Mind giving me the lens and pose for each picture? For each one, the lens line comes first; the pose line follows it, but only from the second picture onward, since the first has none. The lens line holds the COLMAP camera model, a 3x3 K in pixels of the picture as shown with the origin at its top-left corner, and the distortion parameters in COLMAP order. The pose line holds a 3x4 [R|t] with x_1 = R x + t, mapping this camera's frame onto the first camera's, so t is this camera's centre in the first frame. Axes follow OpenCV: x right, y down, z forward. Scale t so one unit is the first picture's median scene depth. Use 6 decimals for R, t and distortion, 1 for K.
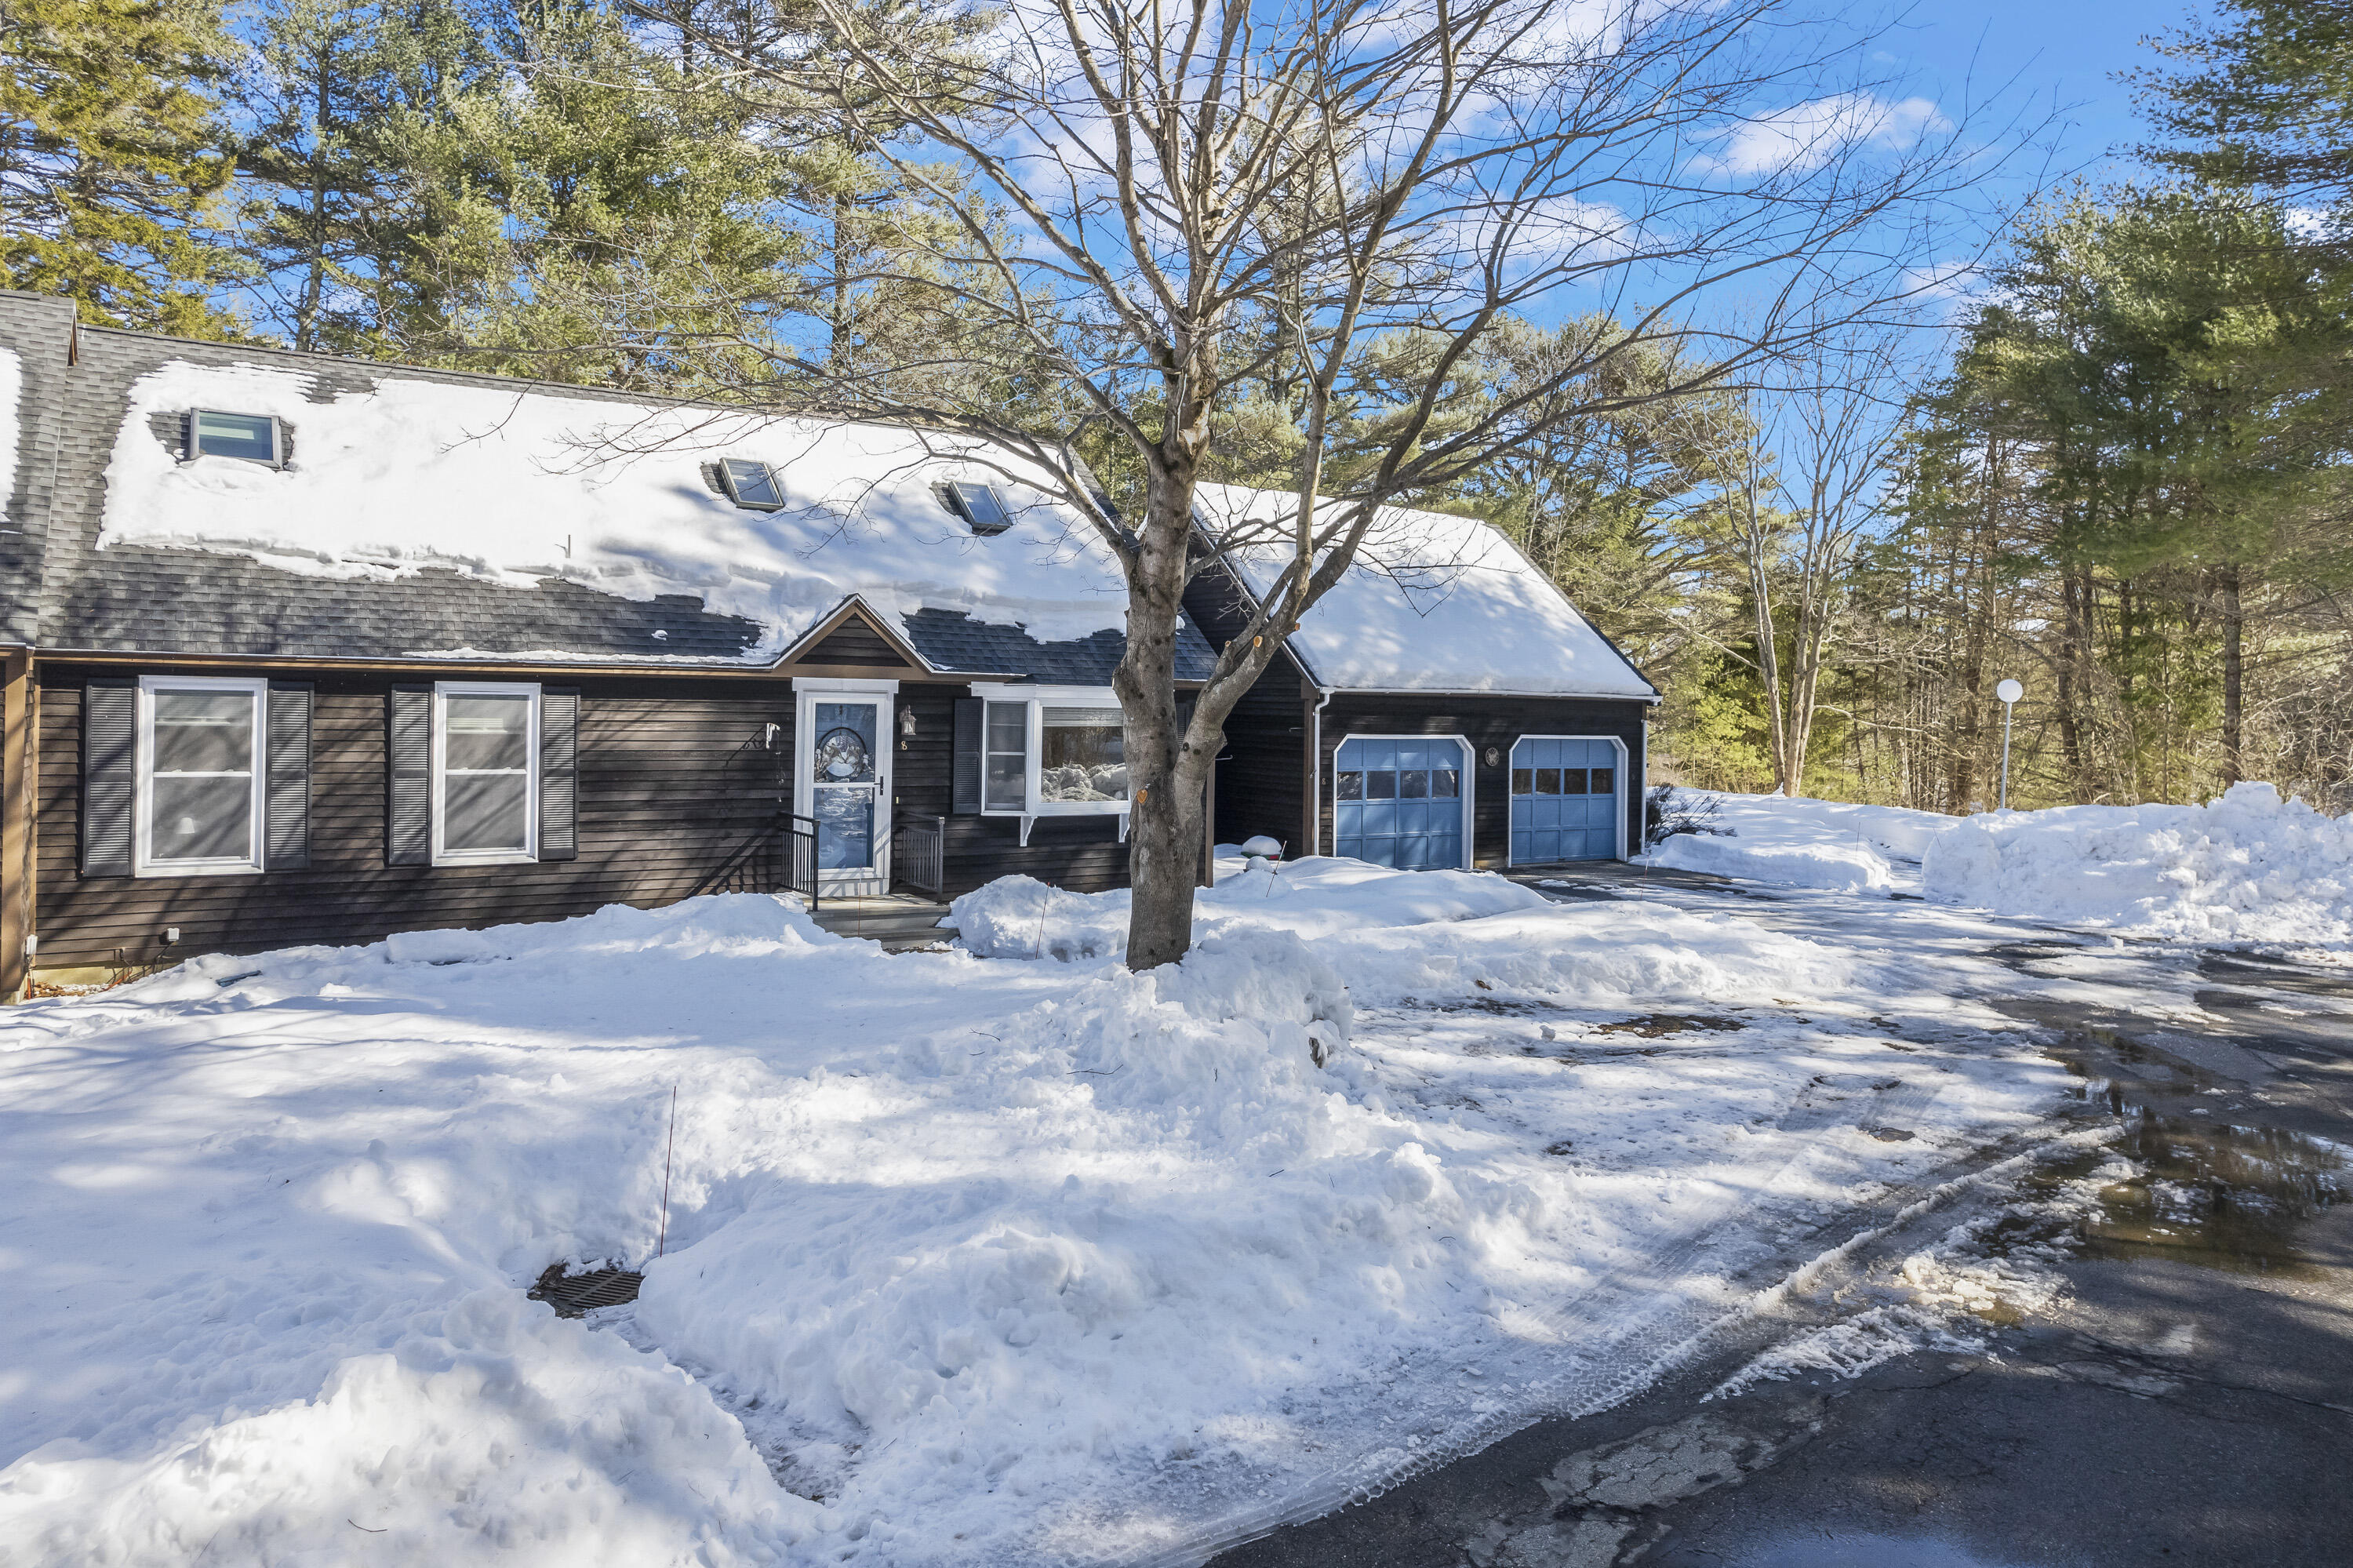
lens RADIAL K [[1502.4, 0, 1172.0], [0, 1502.4, 709.8], [0, 0, 1]] dist [-0.064679, 0.045108]
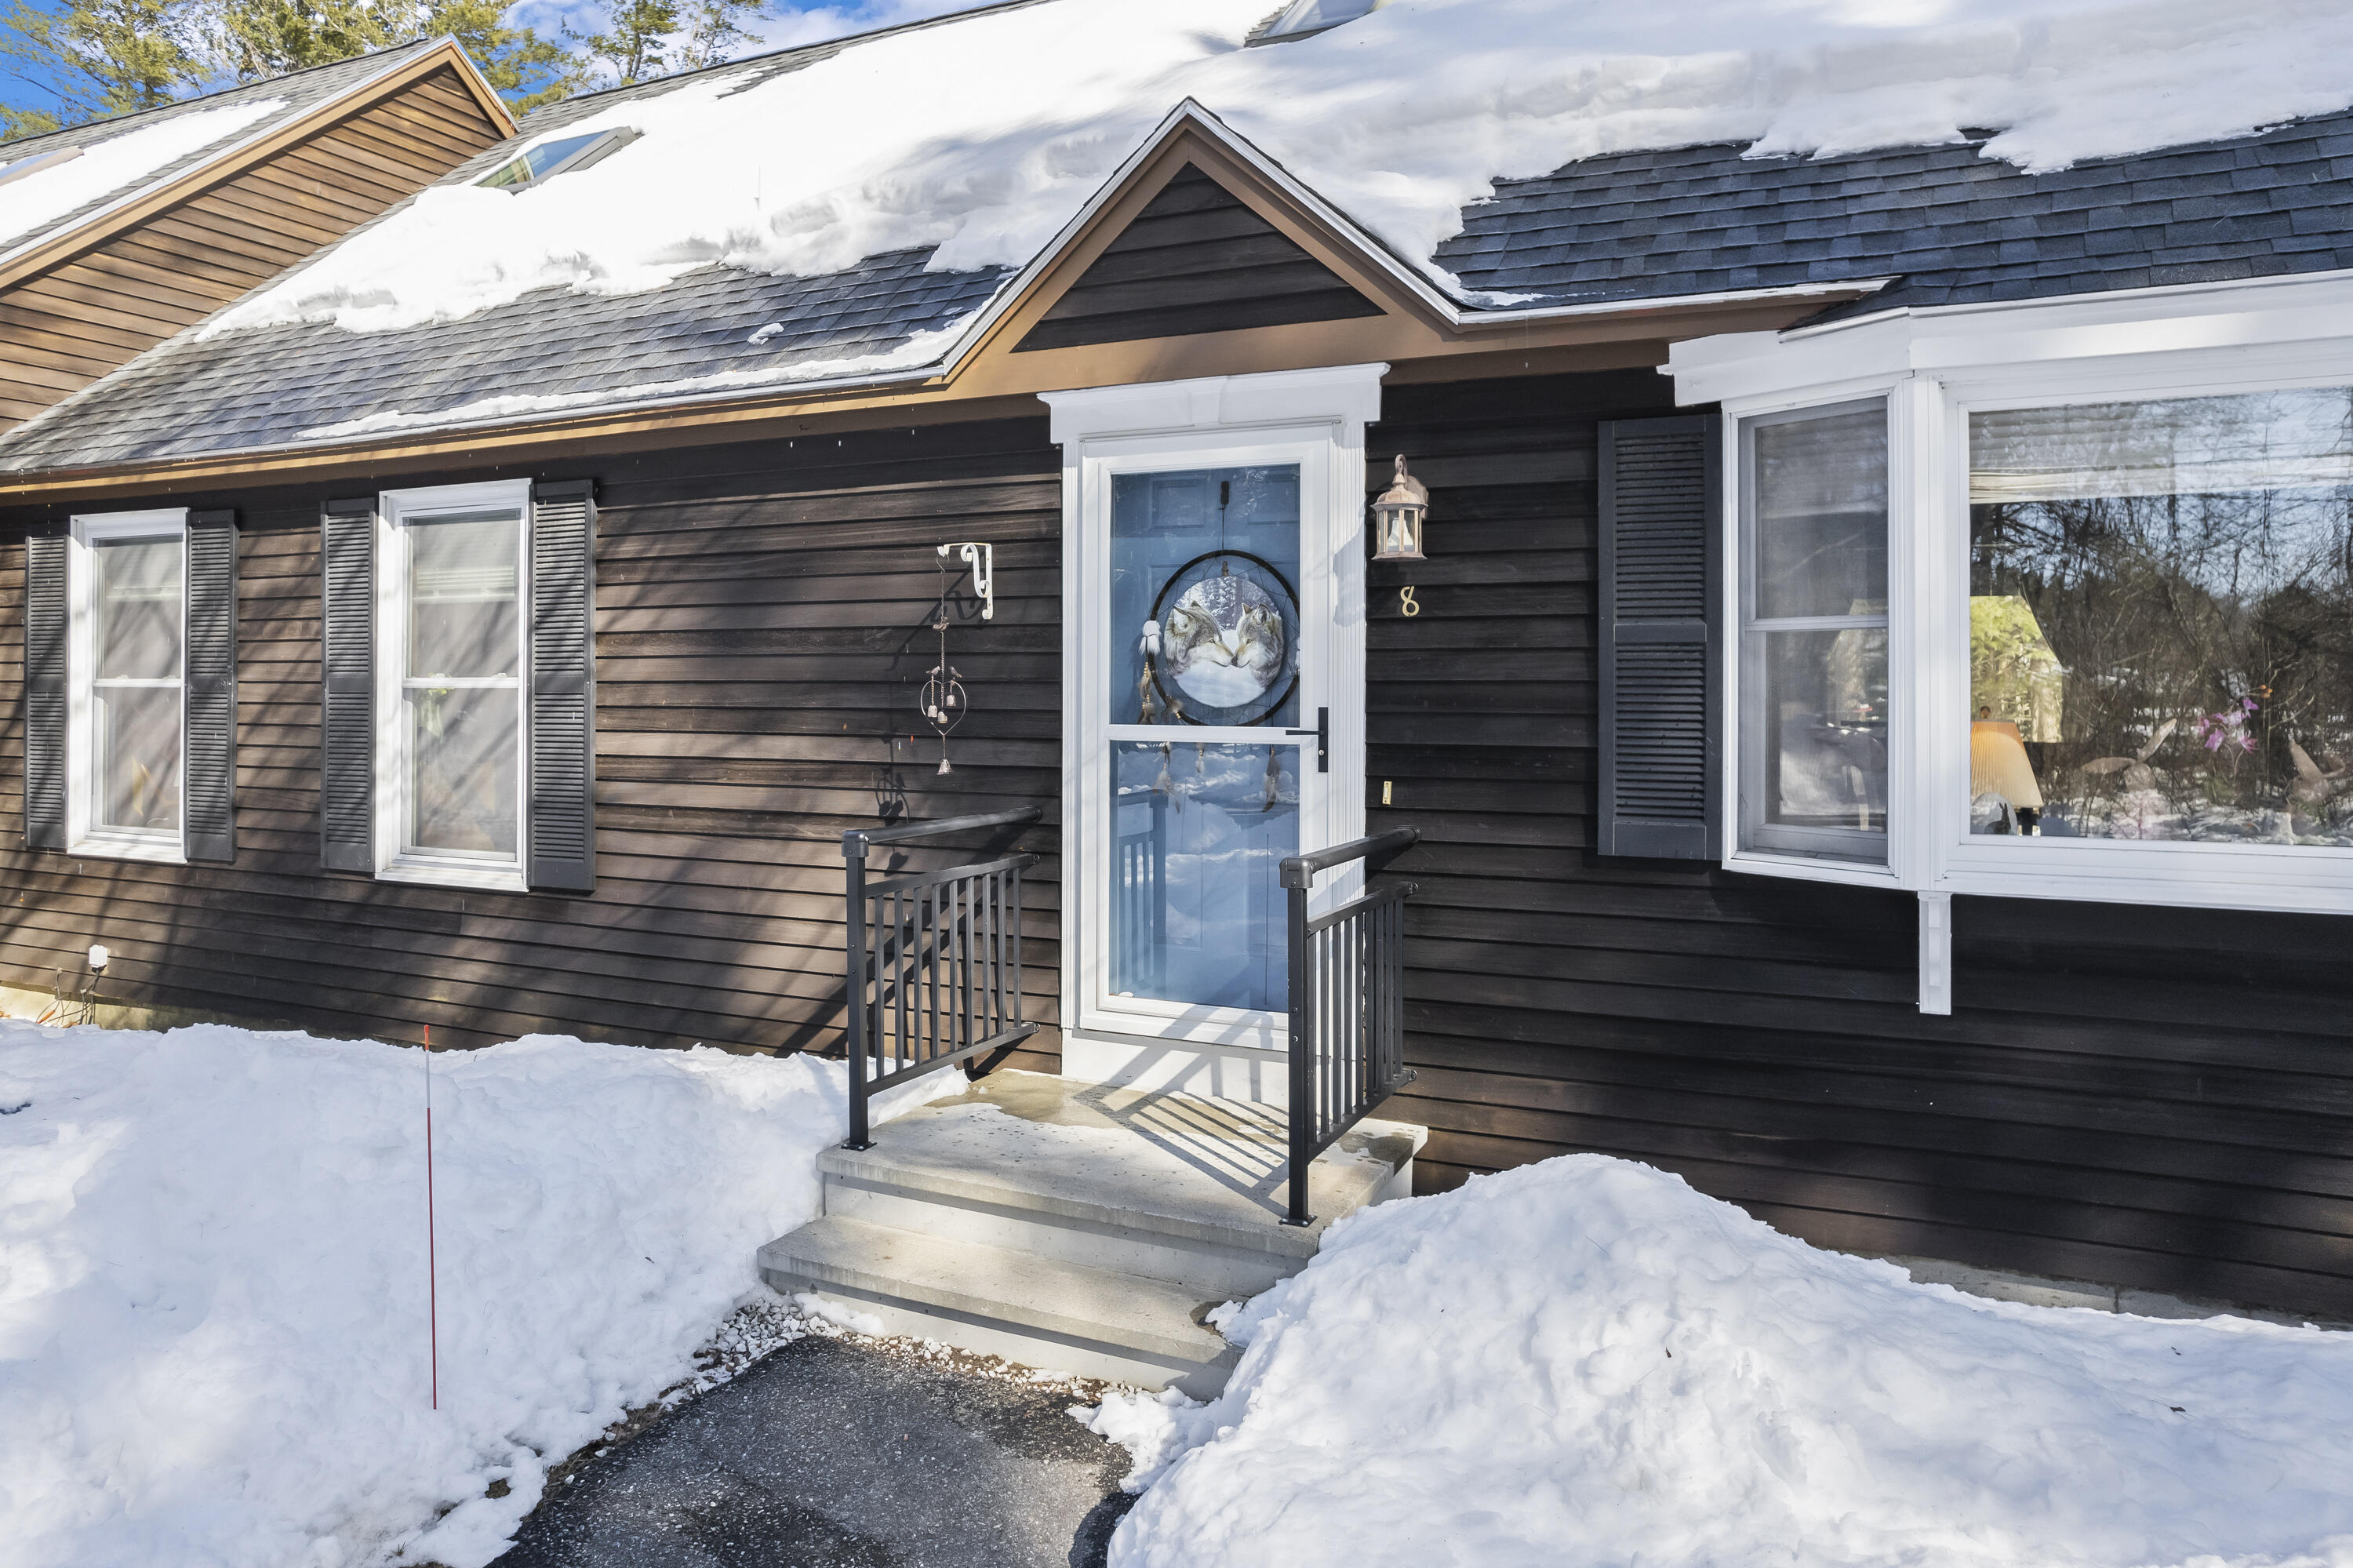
lens RADIAL K [[1502.4, 0, 1201.6], [0, 1502.4, 682.1], [0, 0, 1]] dist [-0.064679, 0.045108]
pose [[0.537392, -0.021235, -0.843065, 0.044858], [0.002982, 0.999725, -0.023280, 0.051491], [0.843327, 0.009996, 0.537307, 0.916622]]
